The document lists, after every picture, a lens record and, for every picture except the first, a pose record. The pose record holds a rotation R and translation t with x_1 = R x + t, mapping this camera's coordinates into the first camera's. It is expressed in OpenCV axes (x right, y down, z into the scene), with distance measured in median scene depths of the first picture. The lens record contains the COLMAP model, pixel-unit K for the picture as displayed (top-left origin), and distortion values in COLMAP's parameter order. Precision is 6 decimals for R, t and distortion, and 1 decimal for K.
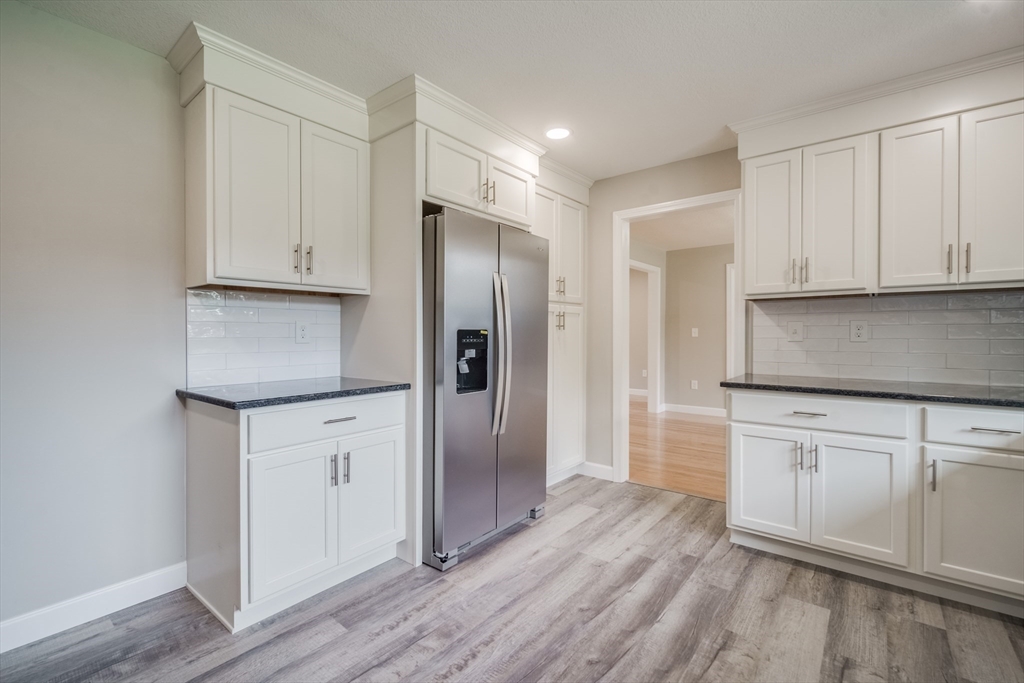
lens RADIAL K [[455.3, 0, 506.6], [0, 455.3, 337.1], [0, 0, 1]] dist [0.003432, -0.001814]
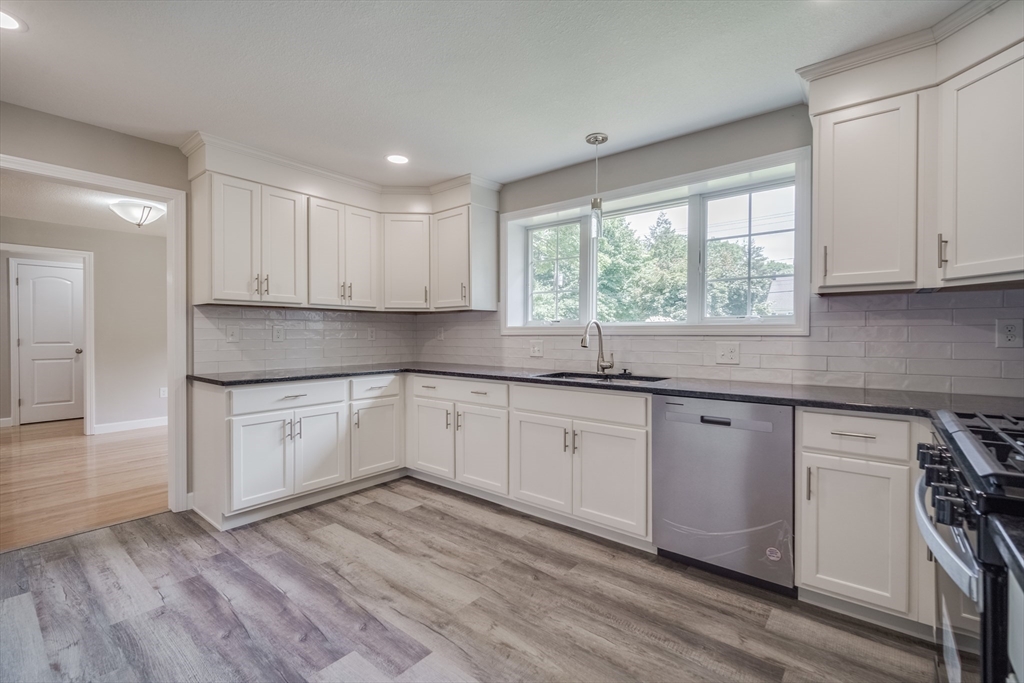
lens RADIAL K [[455.3, 0, 512.8], [0, 455.3, 338.0], [0, 0, 1]] dist [0.003432, -0.001814]
pose [[-0.007149, -0.004097, 0.999966, -0.662835], [0.008556, 0.999955, 0.004158, -0.000369], [-0.999938, 0.008585, -0.007113, 0.375154]]
